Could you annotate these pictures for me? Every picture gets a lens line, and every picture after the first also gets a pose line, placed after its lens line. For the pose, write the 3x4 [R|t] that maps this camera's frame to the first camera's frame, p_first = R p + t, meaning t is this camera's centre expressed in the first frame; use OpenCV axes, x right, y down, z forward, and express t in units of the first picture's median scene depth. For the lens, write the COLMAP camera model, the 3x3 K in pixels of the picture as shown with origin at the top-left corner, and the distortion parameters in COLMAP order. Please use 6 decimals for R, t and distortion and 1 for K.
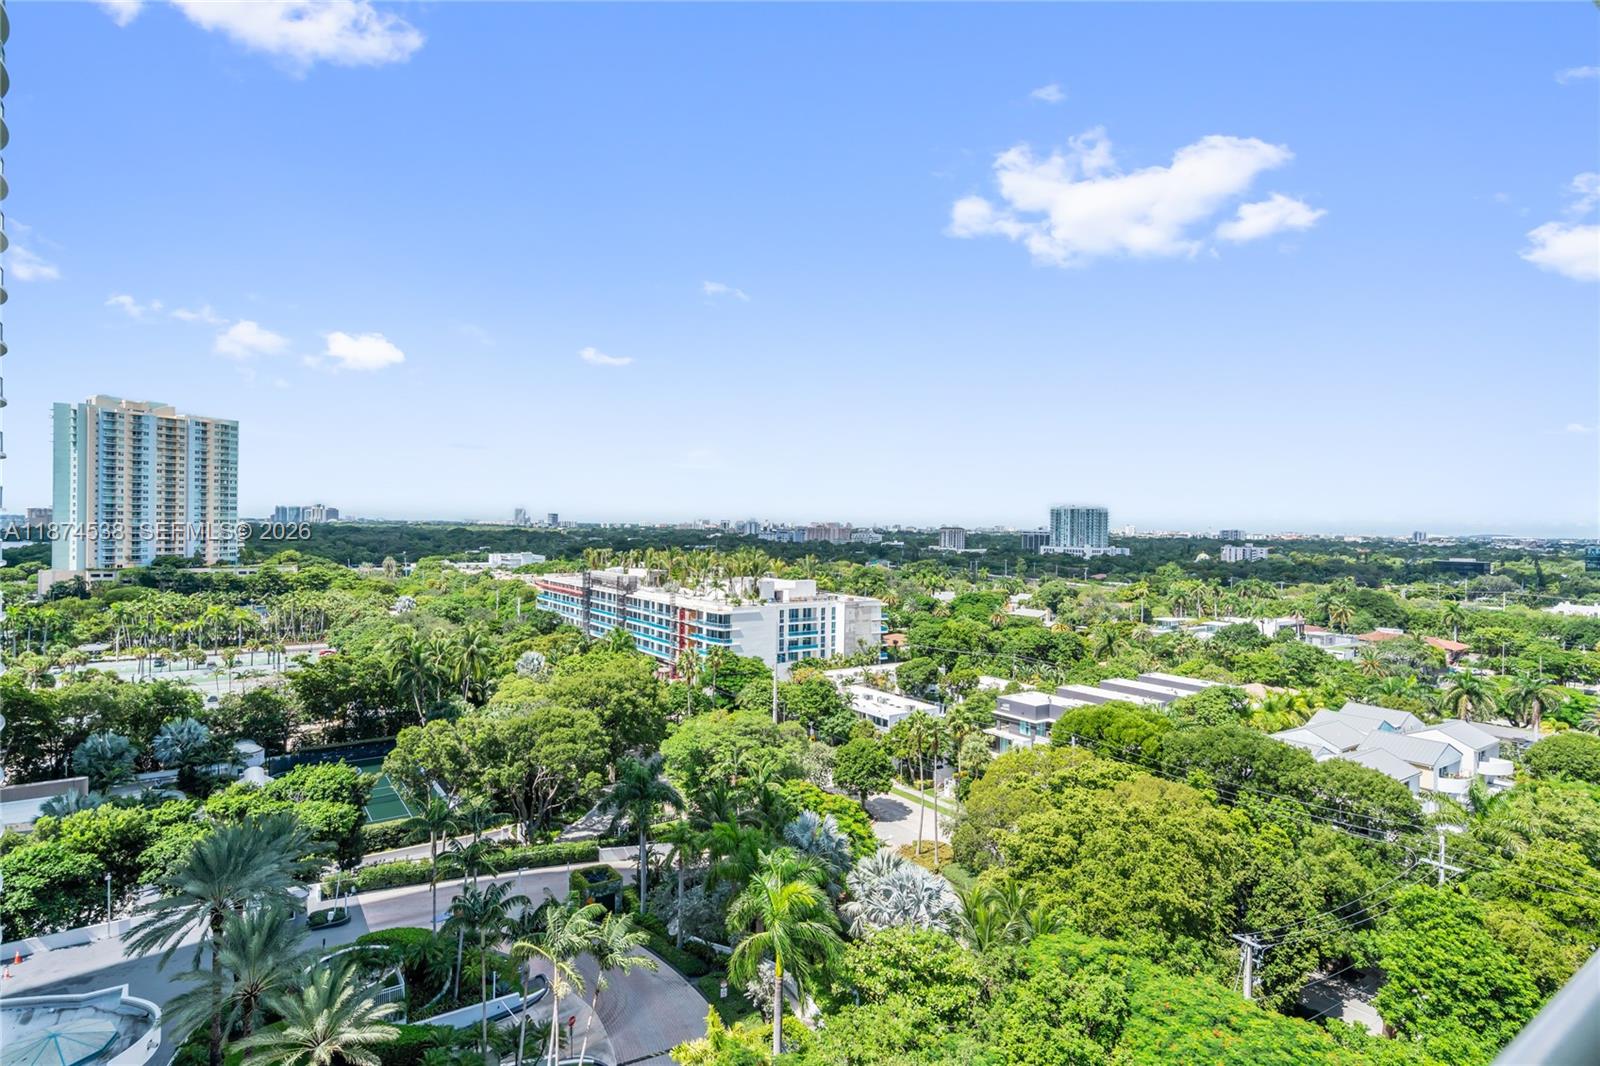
lens RADIAL K [[820.4, 0, 798.6], [0, 820.4, 514.6], [0, 0, 1]] dist [-0.000491, 0.000058]
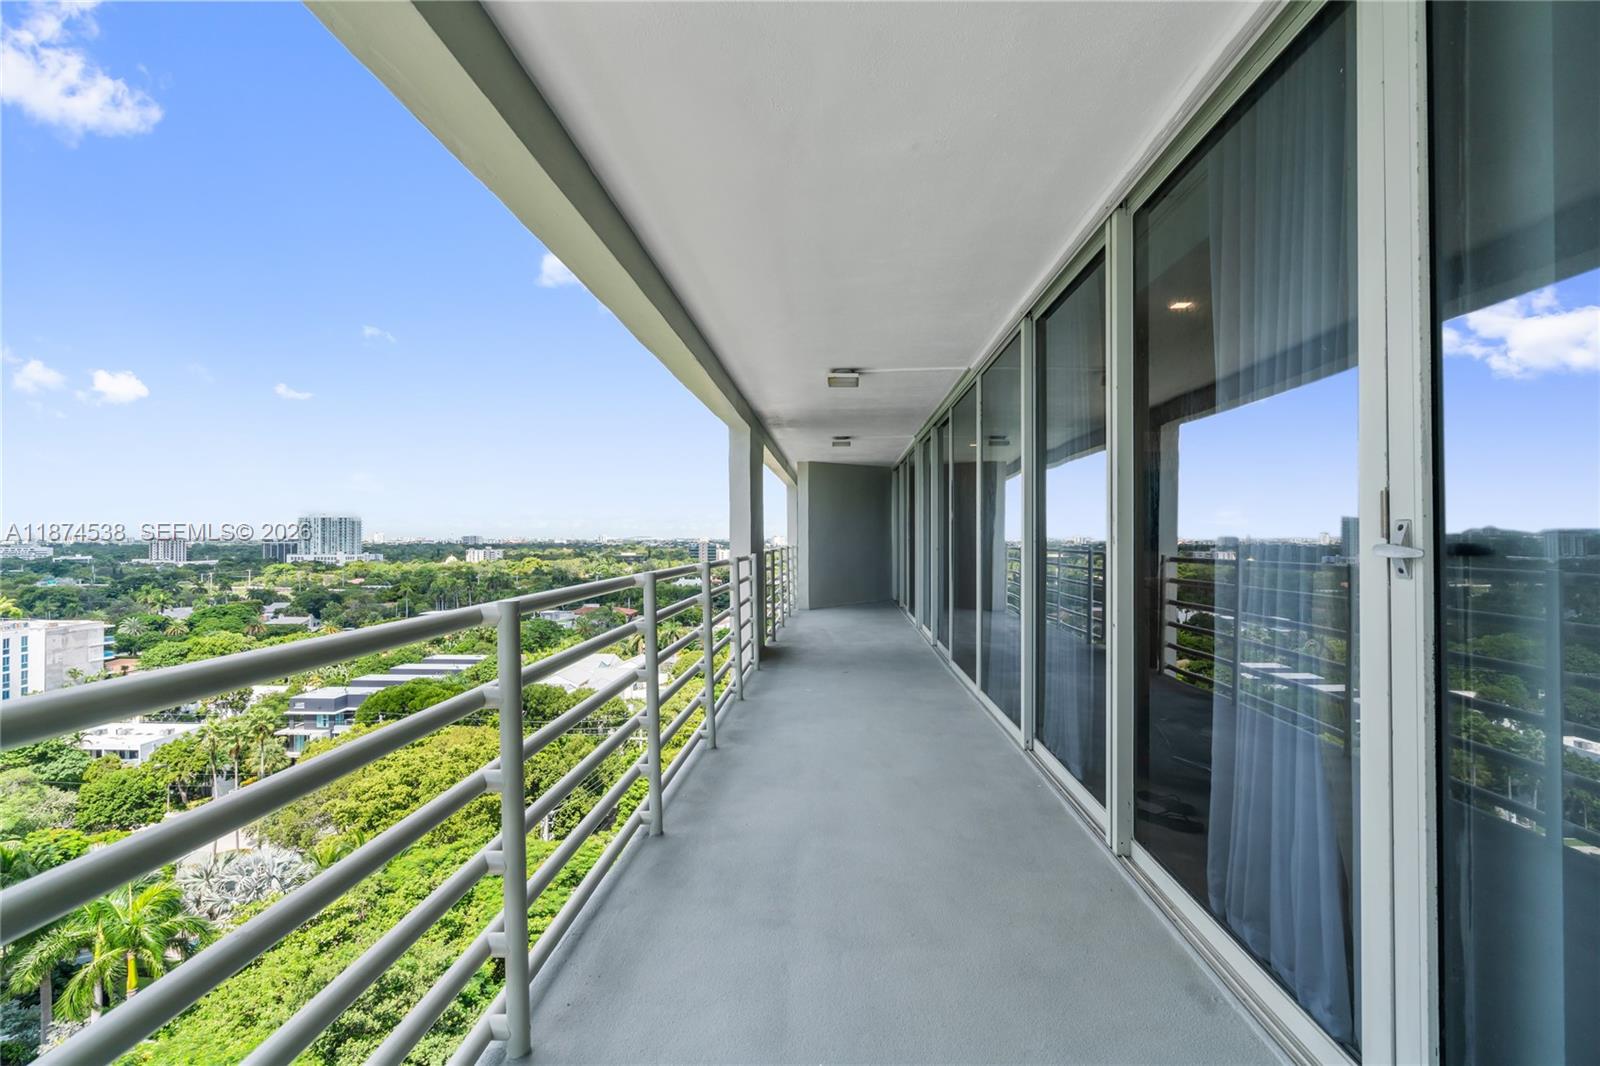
lens RADIAL K [[743.0, 0, 800.0], [0, 743.0, 533.0], [0, 0, 1]] dist [0.000097, 0.000011]
pose [[0.605444, -0.010171, 0.795823, -0.108716], [-0.000050, 0.999918, 0.012818, 0.001756], [-0.795888, -0.007801, 0.605393, -0.077712]]
